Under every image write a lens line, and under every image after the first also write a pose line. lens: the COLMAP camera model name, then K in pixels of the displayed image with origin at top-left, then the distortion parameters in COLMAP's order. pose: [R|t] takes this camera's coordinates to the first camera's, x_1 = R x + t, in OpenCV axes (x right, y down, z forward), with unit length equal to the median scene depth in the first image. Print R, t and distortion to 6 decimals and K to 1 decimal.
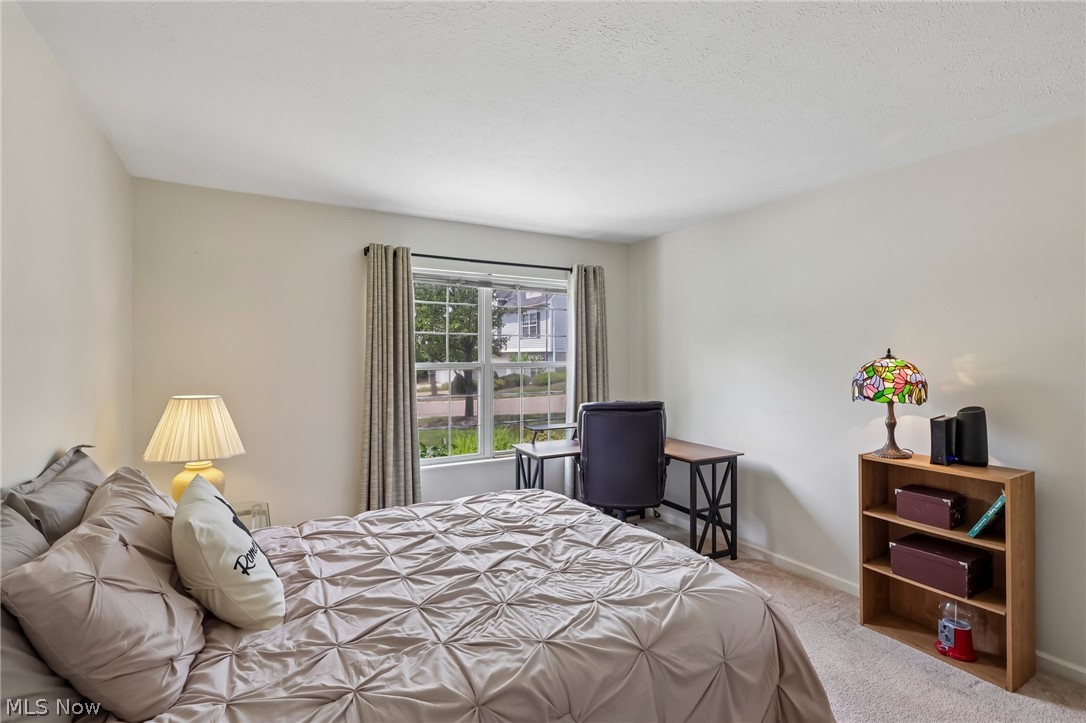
lens RADIAL K [[515.0, 0, 540.5], [0, 515.0, 361.3], [0, 0, 1]] dist [-0.001779, 0.000077]
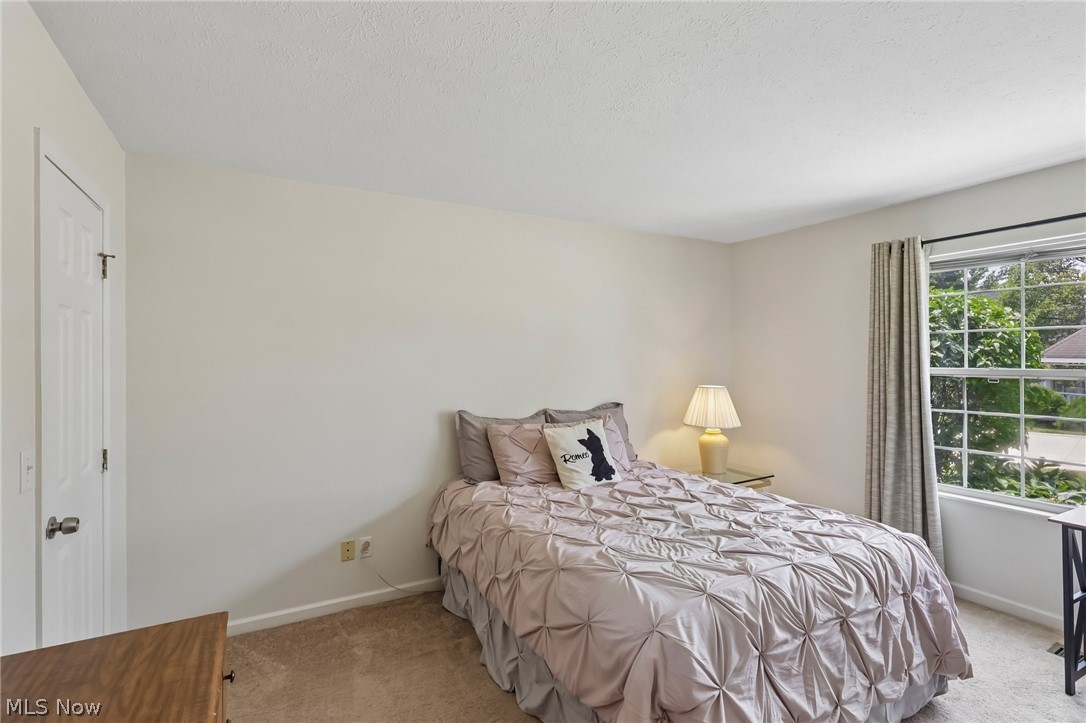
lens RADIAL K [[515.0, 0, 540.5], [0, 515.0, 361.3], [0, 0, 1]] dist [-0.001779, 0.000077]
pose [[-0.006331, 0.017408, -0.999828, 0.836856], [-0.009962, 0.999798, 0.017470, -0.022692], [0.999930, 0.010071, -0.006157, 0.484186]]
